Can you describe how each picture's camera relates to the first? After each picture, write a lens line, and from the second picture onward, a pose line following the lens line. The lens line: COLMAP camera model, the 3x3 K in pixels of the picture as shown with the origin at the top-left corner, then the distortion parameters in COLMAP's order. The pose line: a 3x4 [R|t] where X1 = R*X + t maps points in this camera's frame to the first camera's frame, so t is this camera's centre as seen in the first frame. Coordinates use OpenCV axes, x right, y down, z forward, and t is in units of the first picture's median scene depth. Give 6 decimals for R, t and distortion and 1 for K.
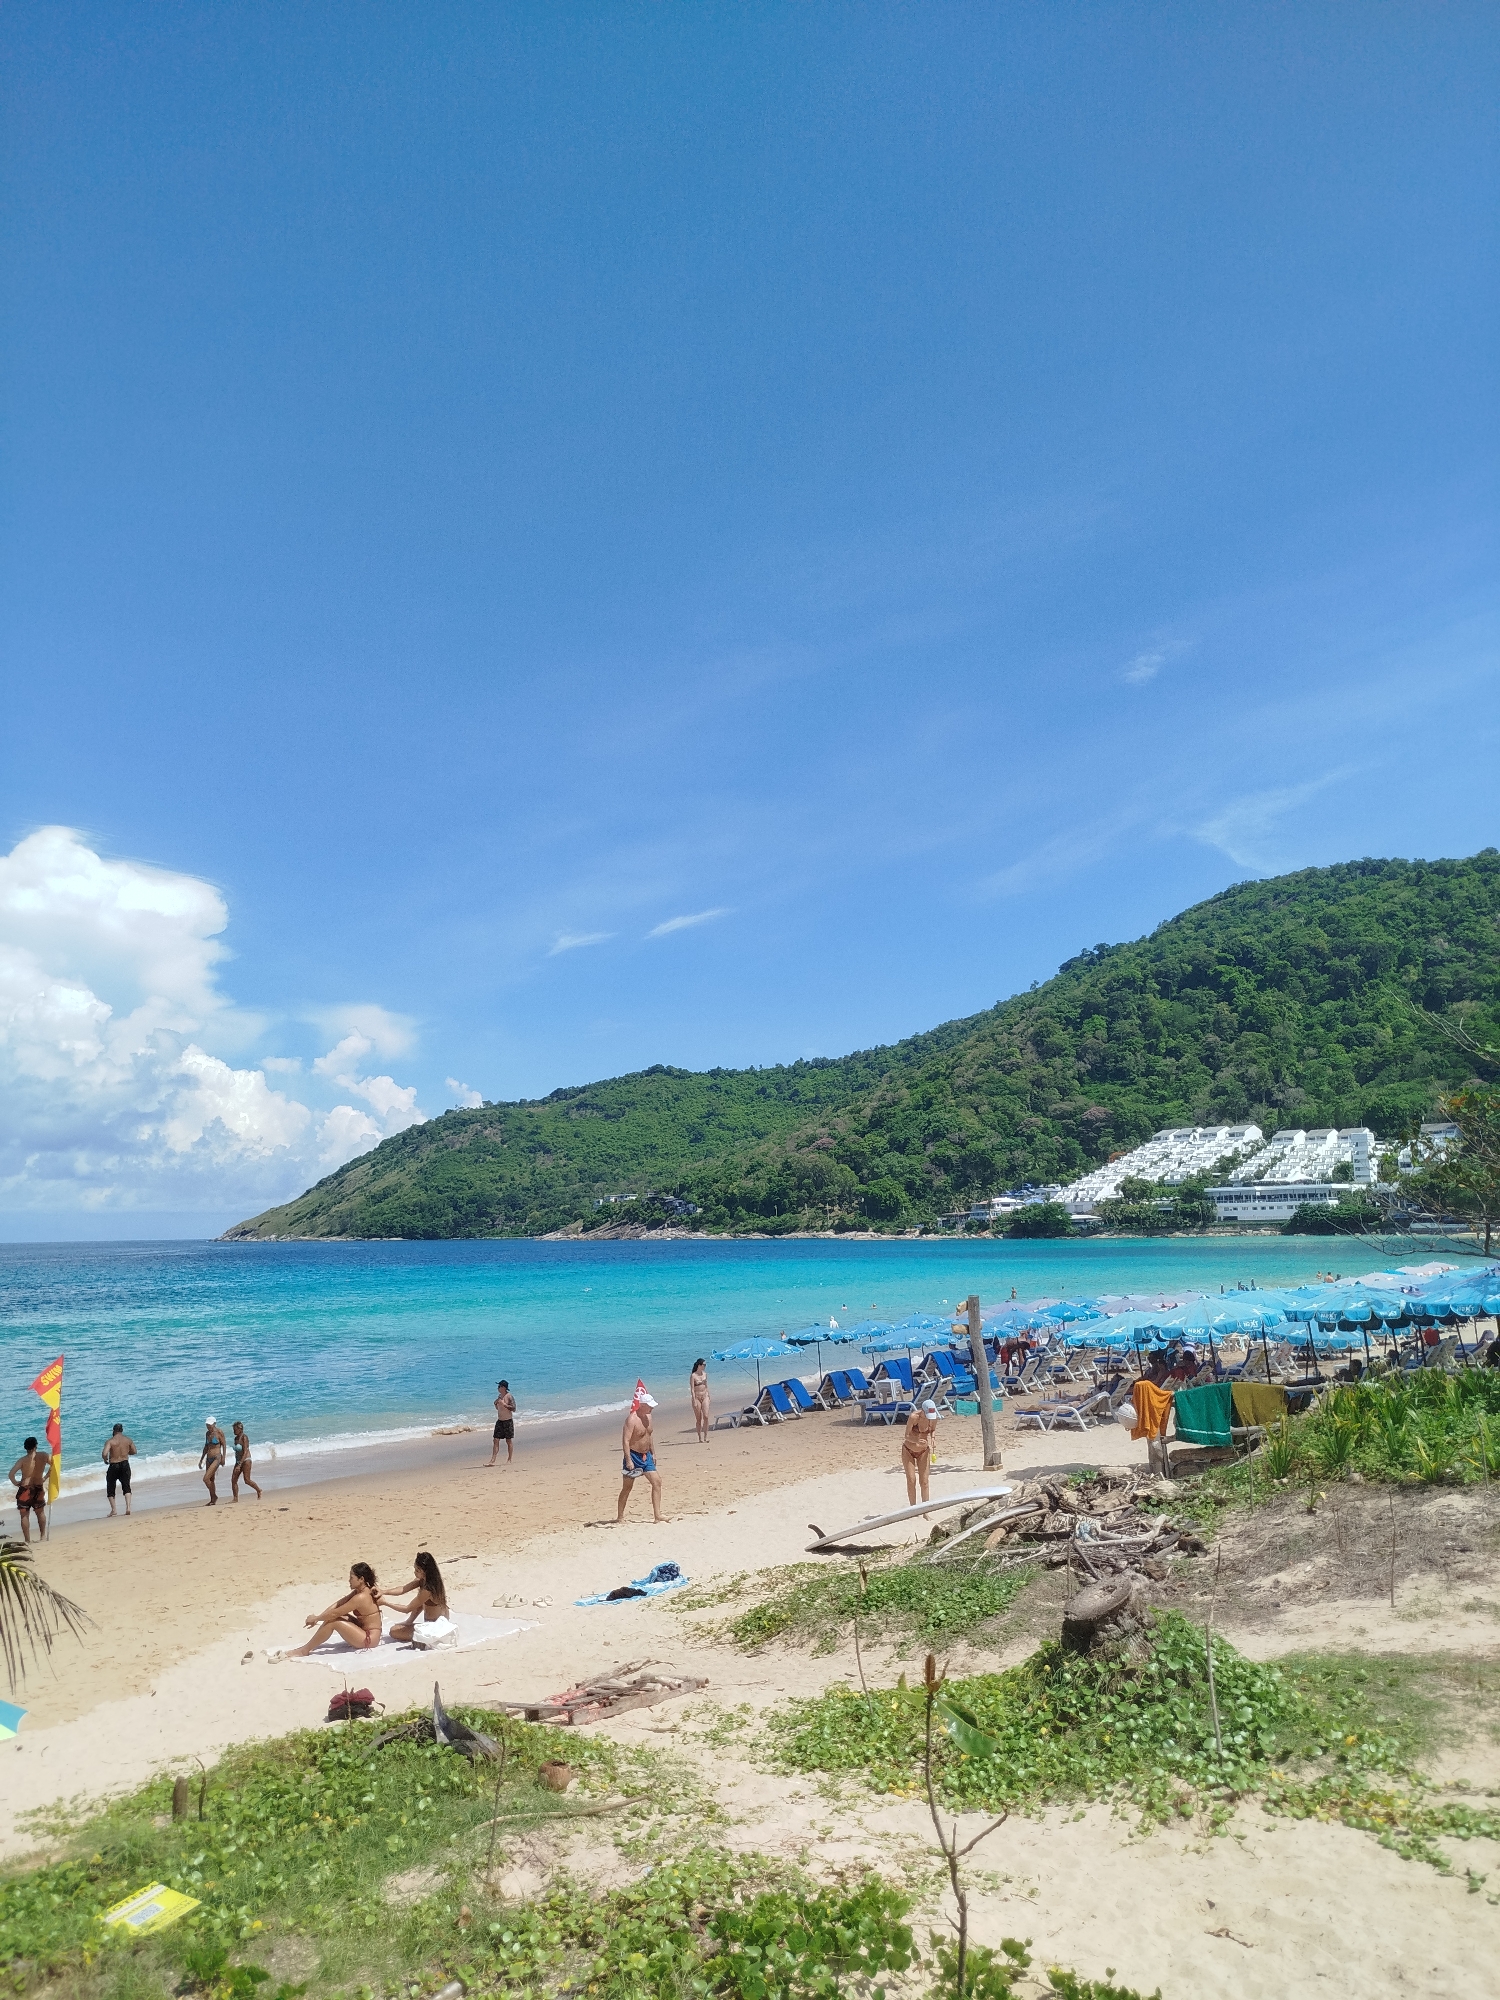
lens RADIAL K [[1395.2, 0, 765.3], [0, 1395.2, 994.9], [0, 0, 1]] dist [-0.003171, 0.000758]
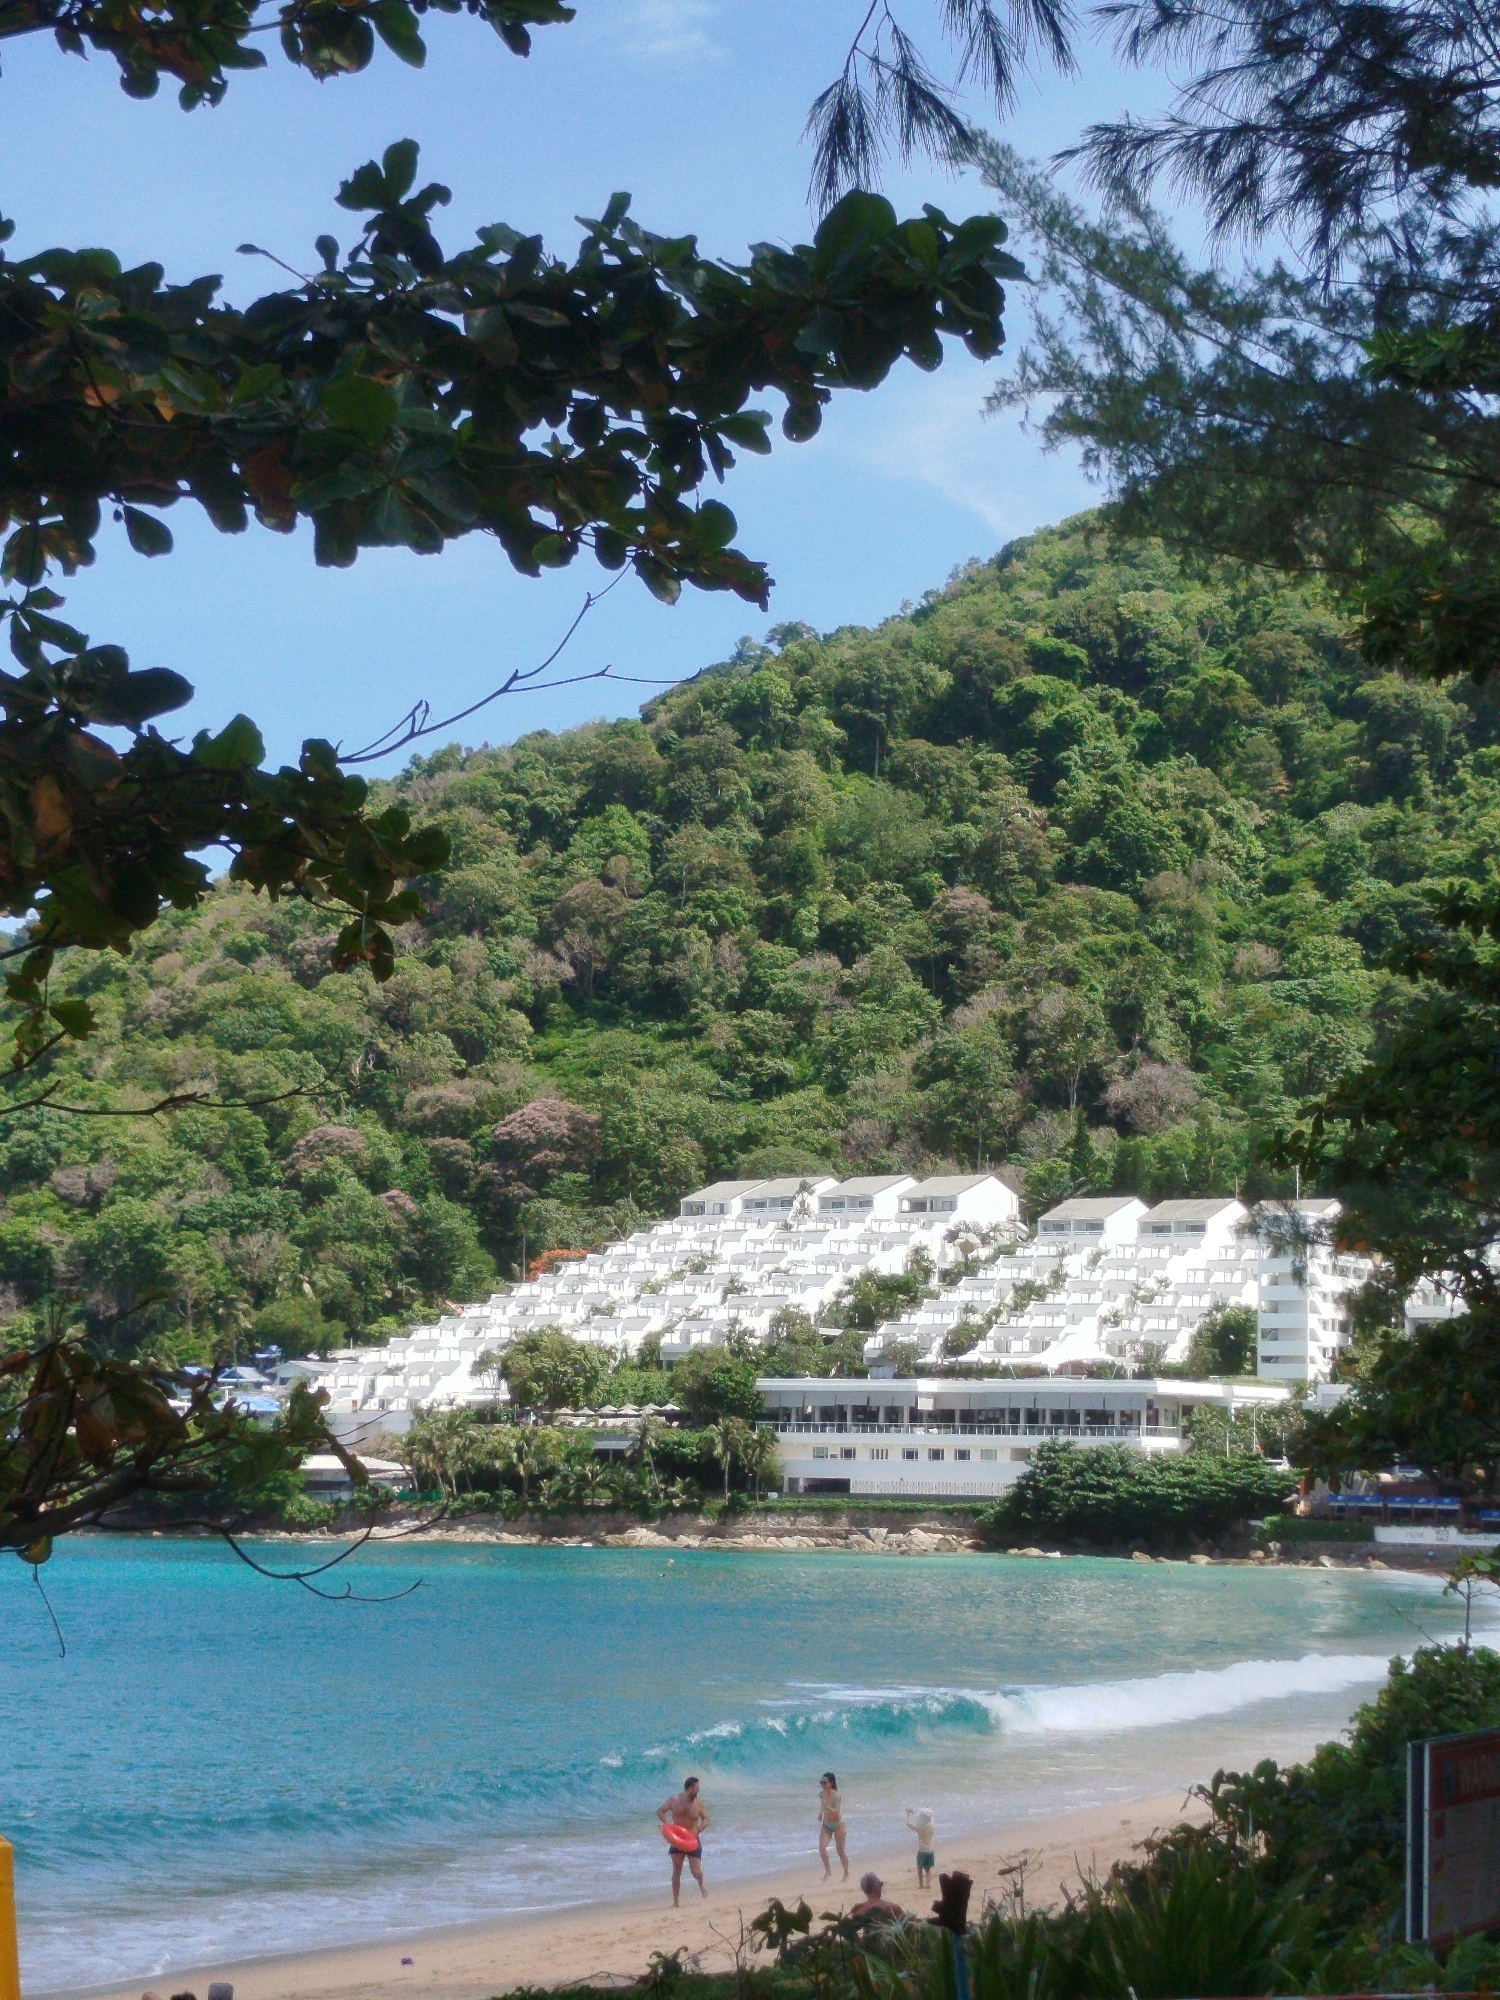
lens RADIAL K [[4131.7, 0, 745.7], [0, 4131.7, 1002.4], [0, 0, 1]] dist [0.317564, 0.000000]
pose [[0.979870, 0.055441, 0.191786, 0.105765], [-0.065028, 0.996911, 0.044055, 0.017568], [-0.188751, -0.055639, 0.980448, 0.122675]]
